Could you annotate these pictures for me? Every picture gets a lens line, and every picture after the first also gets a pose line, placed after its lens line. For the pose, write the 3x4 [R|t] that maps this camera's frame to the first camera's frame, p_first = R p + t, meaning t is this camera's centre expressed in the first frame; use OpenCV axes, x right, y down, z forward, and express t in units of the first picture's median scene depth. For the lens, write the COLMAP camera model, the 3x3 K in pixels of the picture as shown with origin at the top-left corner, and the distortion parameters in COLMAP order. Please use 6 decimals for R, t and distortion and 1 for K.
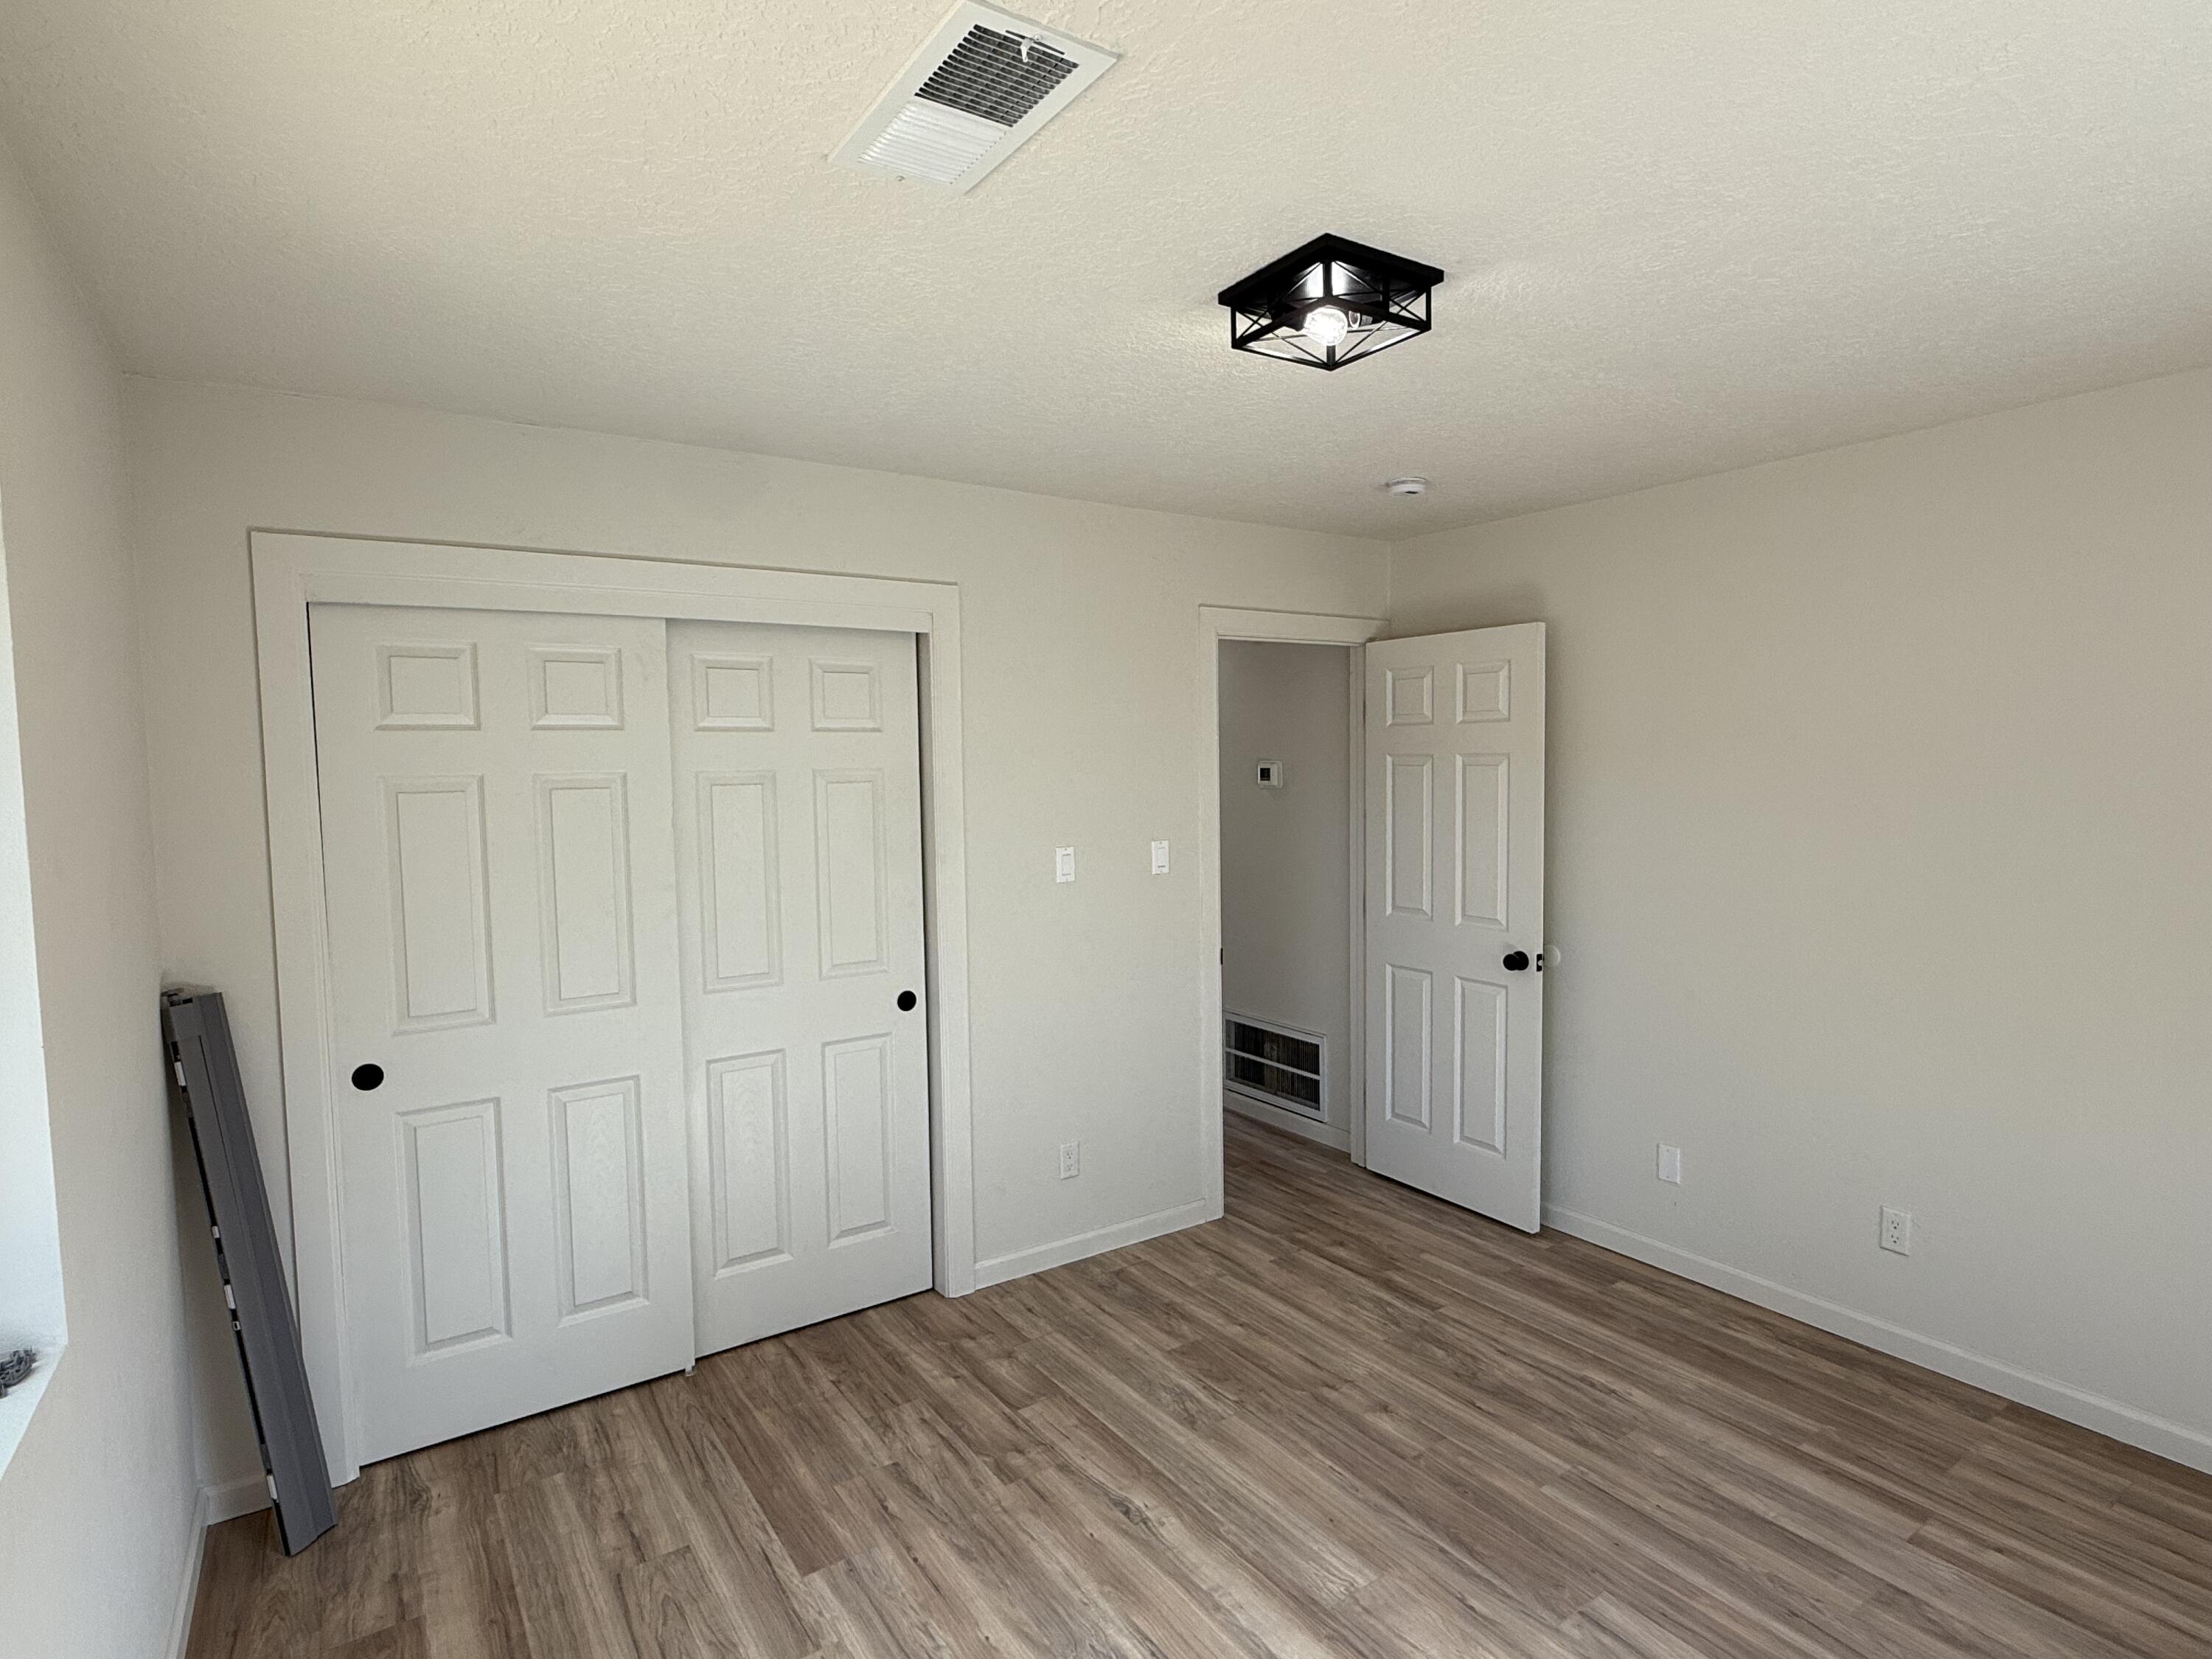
lens RADIAL K [[1146.2, 0, 1102.9], [0, 1146.2, 833.6], [0, 0, 1]] dist [0.001341, 0.001515]
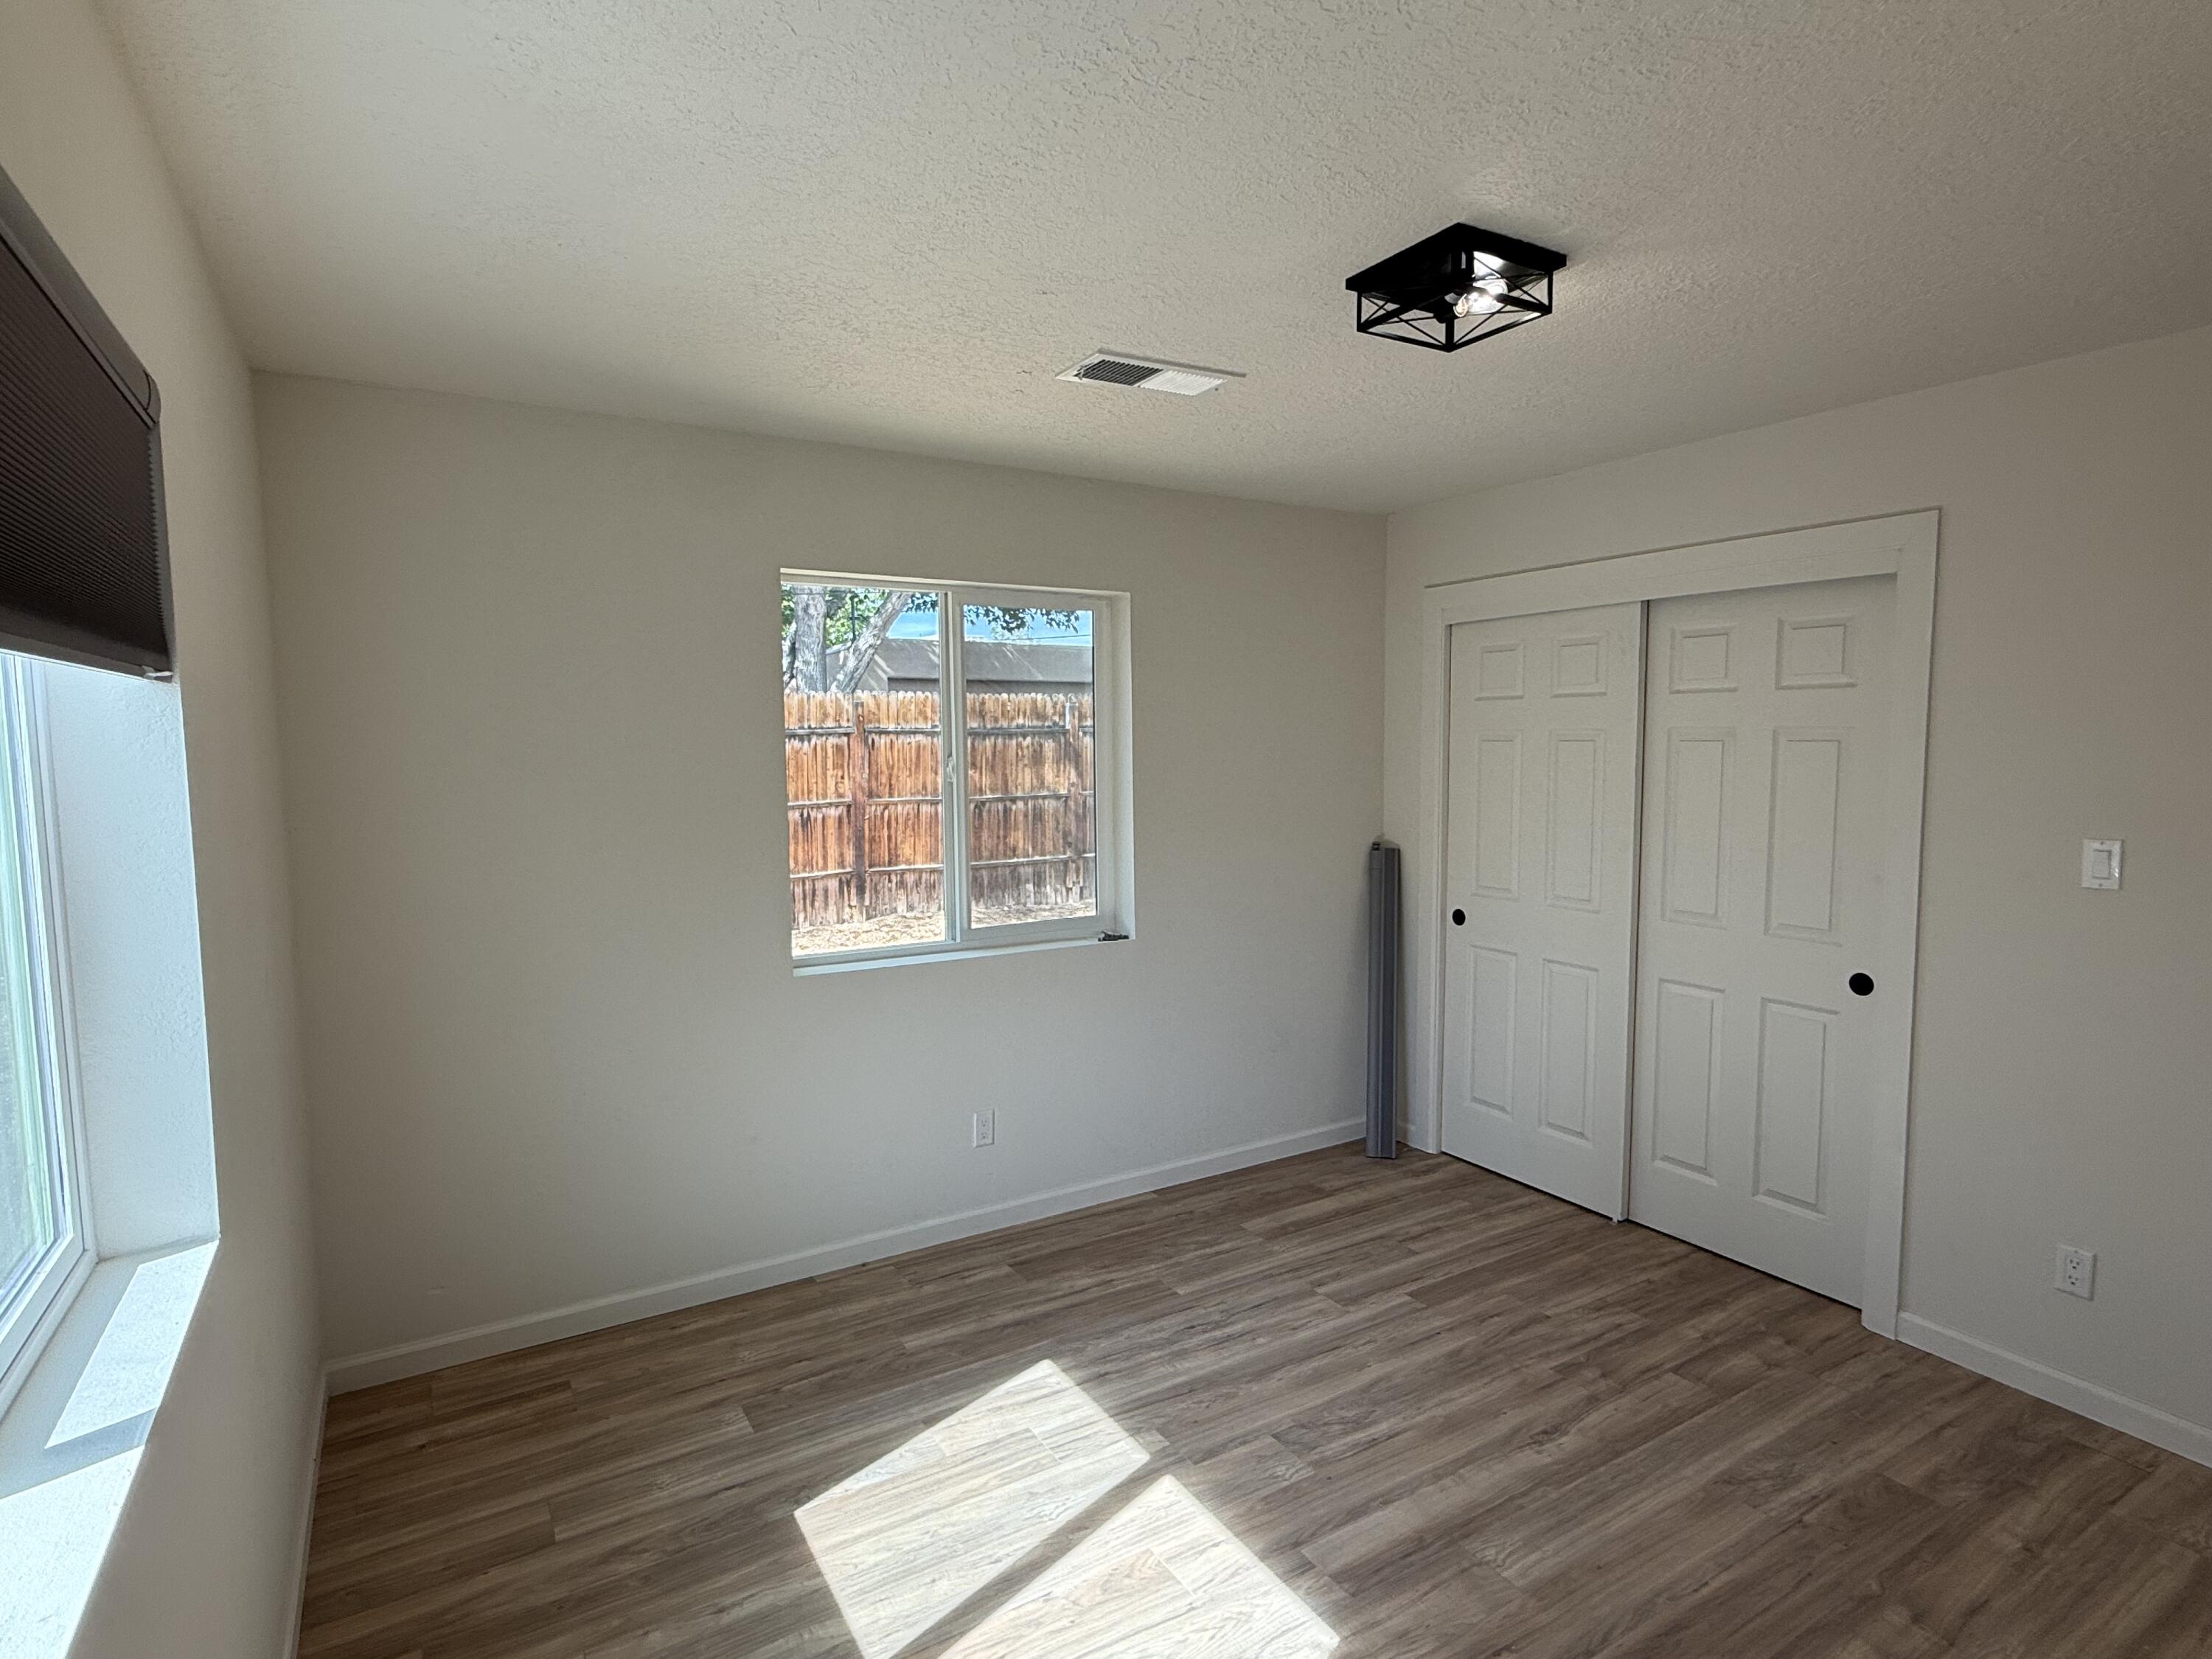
lens RADIAL K [[1146.2, 0, 1102.9], [0, 1146.2, 833.6], [0, 0, 1]] dist [0.001341, 0.001515]
pose [[-0.046407, 0.103019, -0.993596, 0.936271], [-0.053285, 0.992996, 0.105446, -0.045445], [0.997500, 0.057837, -0.040593, 0.541354]]
